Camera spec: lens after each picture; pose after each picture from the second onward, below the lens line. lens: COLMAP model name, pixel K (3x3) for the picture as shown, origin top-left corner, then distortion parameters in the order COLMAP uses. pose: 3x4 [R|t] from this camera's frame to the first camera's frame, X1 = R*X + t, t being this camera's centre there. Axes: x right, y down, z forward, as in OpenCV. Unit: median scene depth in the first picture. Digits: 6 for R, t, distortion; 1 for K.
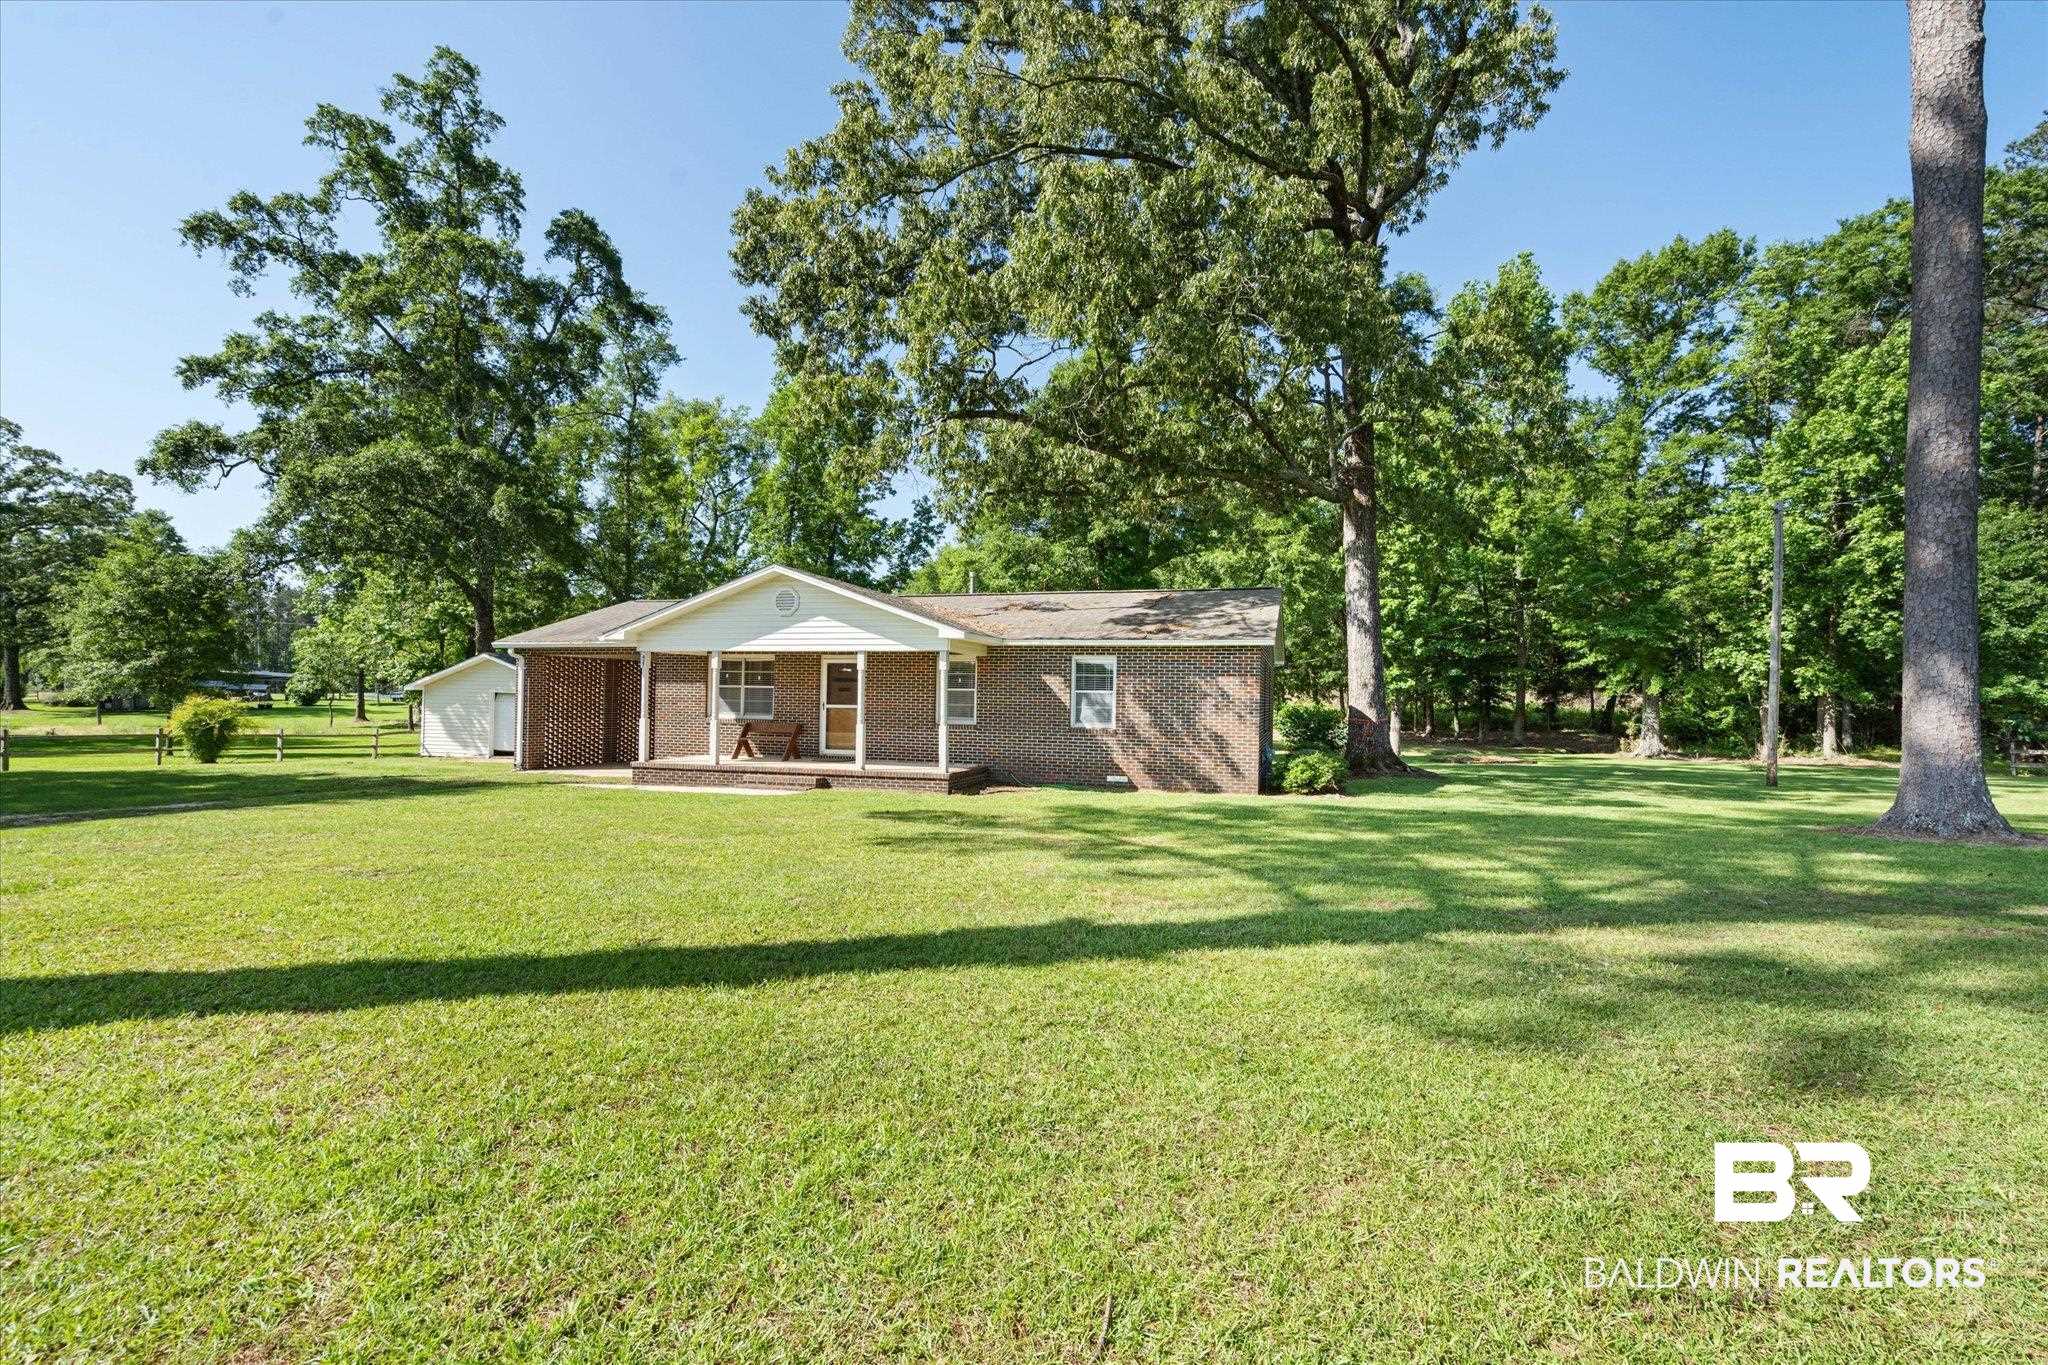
lens RADIAL K [[937.8, 0, 1015.1], [0, 937.8, 677.2], [0, 0, 1]] dist [-0.003566, -0.000393]
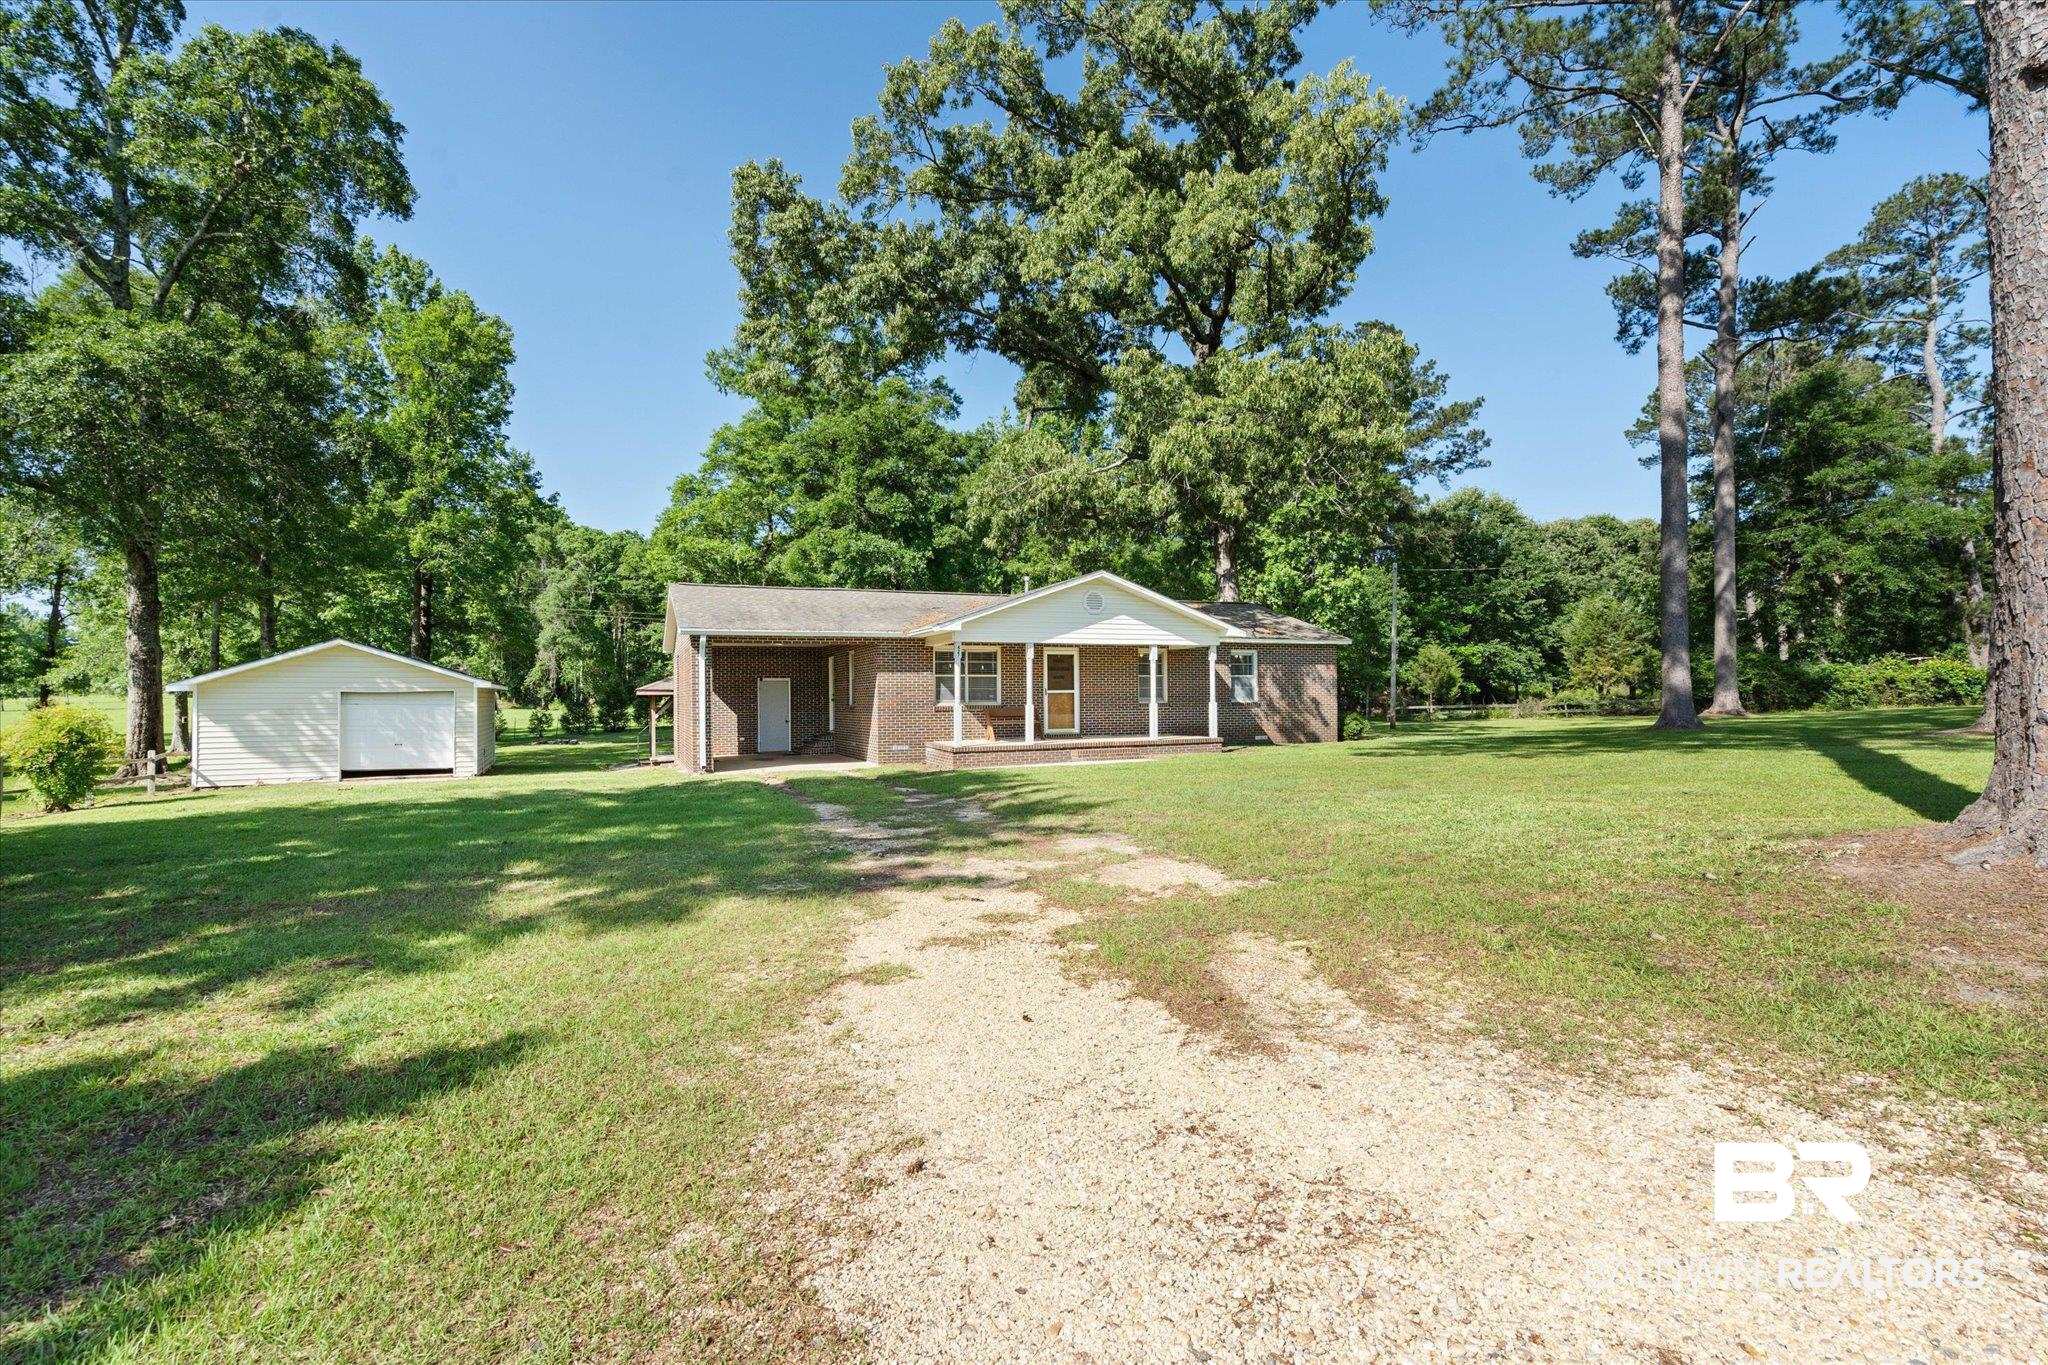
lens RADIAL K [[937.8, 0, 1019.7], [0, 937.8, 673.9], [0, 0, 1]] dist [-0.003566, -0.000393]
pose [[0.780519, -0.007753, 0.625084, -1.049187], [0.006961, 0.999969, 0.003710, 0.004915], [-0.625093, 0.001455, 0.780549, 0.132031]]
